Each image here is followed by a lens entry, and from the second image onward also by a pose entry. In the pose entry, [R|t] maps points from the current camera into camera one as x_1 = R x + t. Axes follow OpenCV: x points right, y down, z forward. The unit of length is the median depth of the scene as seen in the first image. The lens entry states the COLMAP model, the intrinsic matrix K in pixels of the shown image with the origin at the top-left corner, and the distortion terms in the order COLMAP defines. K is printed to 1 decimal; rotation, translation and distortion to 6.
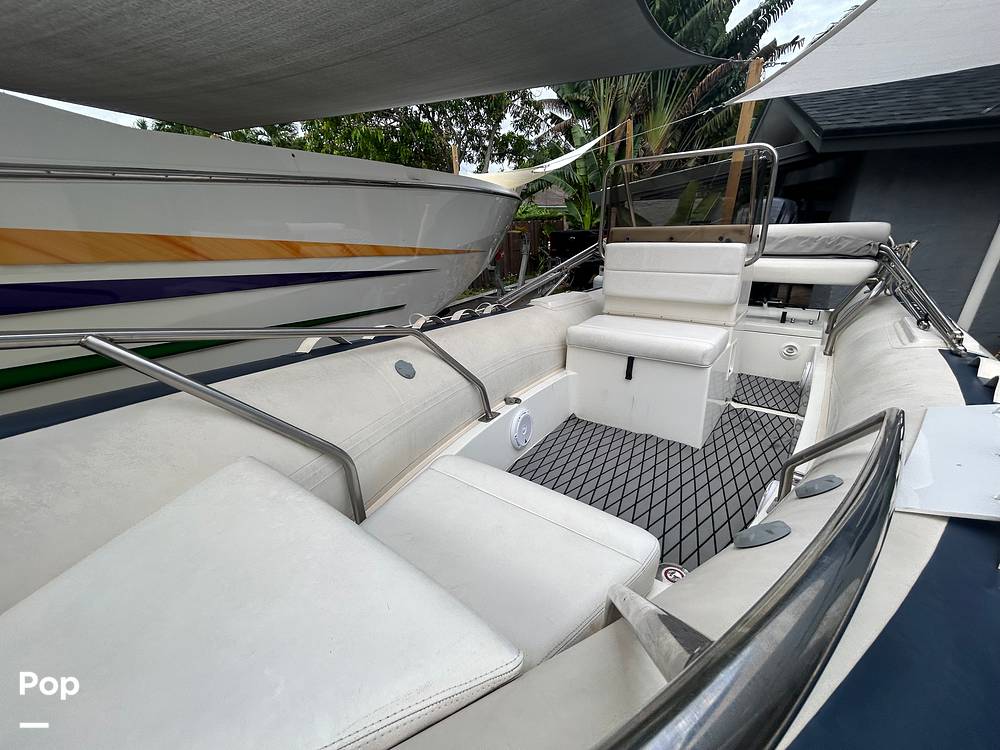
lens RADIAL K [[403.7, 0, 510.8], [0, 403.7, 372.3], [0, 0, 1]] dist [0.000836, -0.000013]
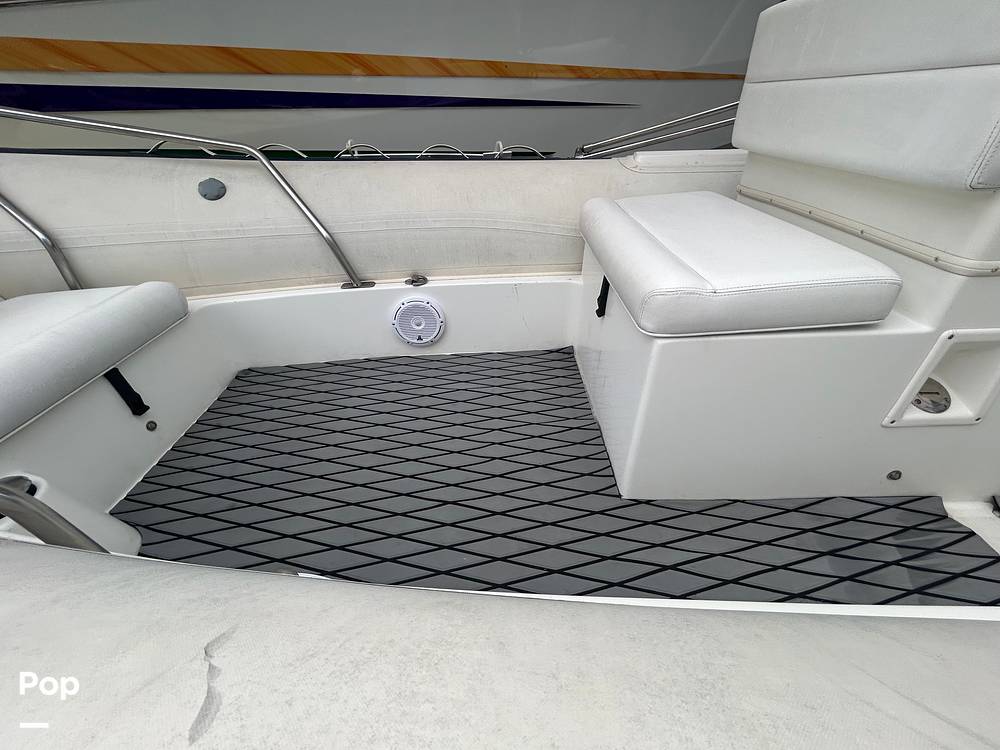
lens RADIAL K [[403.7, 0, 496.8], [0, 403.7, 377.7], [0, 0, 1]] dist [0.000836, -0.000013]
pose [[0.595308, 0.446017, -0.668339, 0.657164], [-0.230629, 0.891637, 0.389607, -0.093236], [0.769687, -0.077798, 0.633663, 0.609624]]
